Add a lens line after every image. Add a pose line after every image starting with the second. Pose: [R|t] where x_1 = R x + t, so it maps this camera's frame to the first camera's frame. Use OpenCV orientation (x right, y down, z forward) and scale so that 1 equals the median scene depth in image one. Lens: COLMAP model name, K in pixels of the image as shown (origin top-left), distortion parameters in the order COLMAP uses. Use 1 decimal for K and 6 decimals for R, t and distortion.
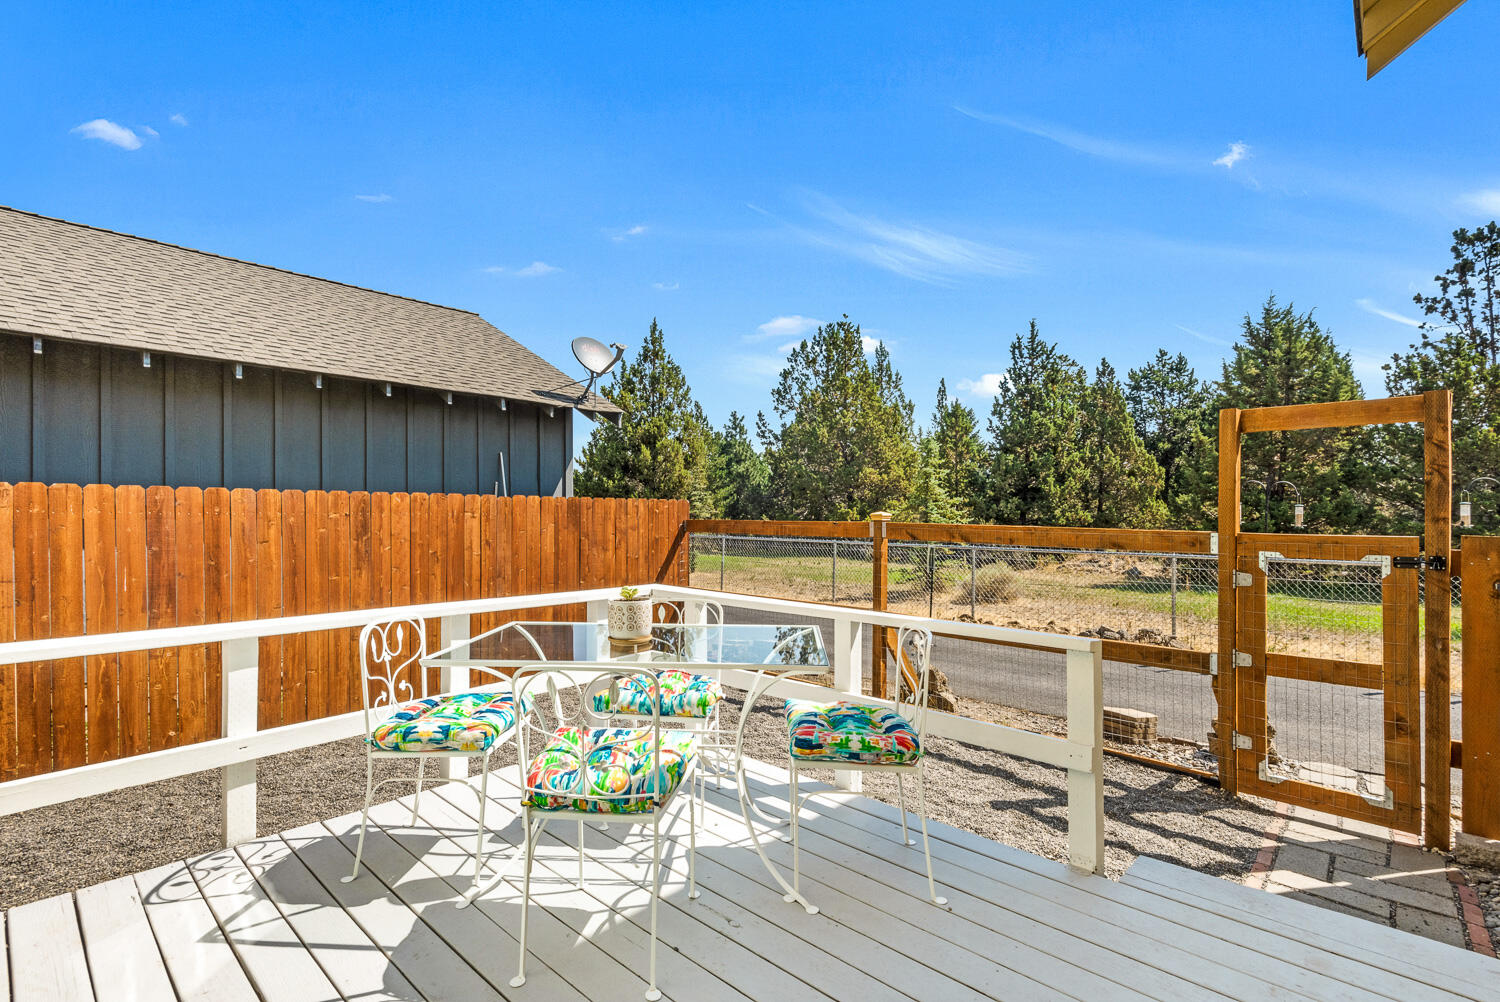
lens RADIAL K [[705.0, 0, 746.5], [0, 705.0, 518.3], [0, 0, 1]] dist [0.003637, 0.000427]
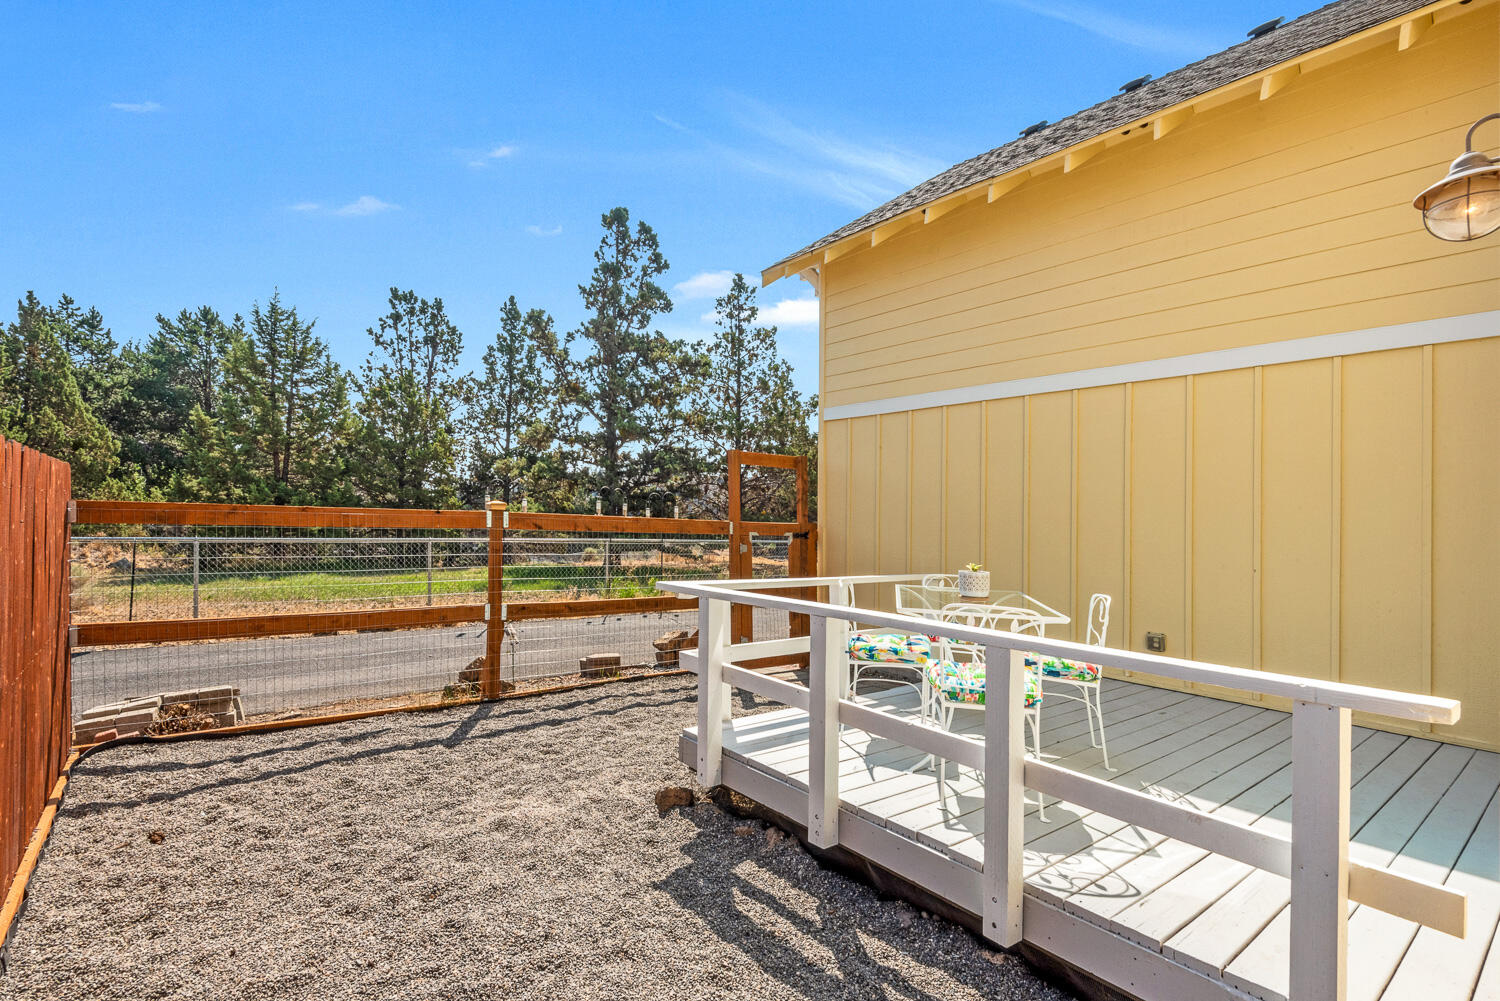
lens RADIAL K [[705.0, 0, 746.5], [0, 705.0, 517.8], [0, 0, 1]] dist [0.003637, 0.000427]
pose [[0.149335, -0.002485, 0.988783, -0.197664], [-0.021204, 0.999759, 0.005715, 0.000271], [-0.988559, -0.021820, 0.149247, 0.144289]]
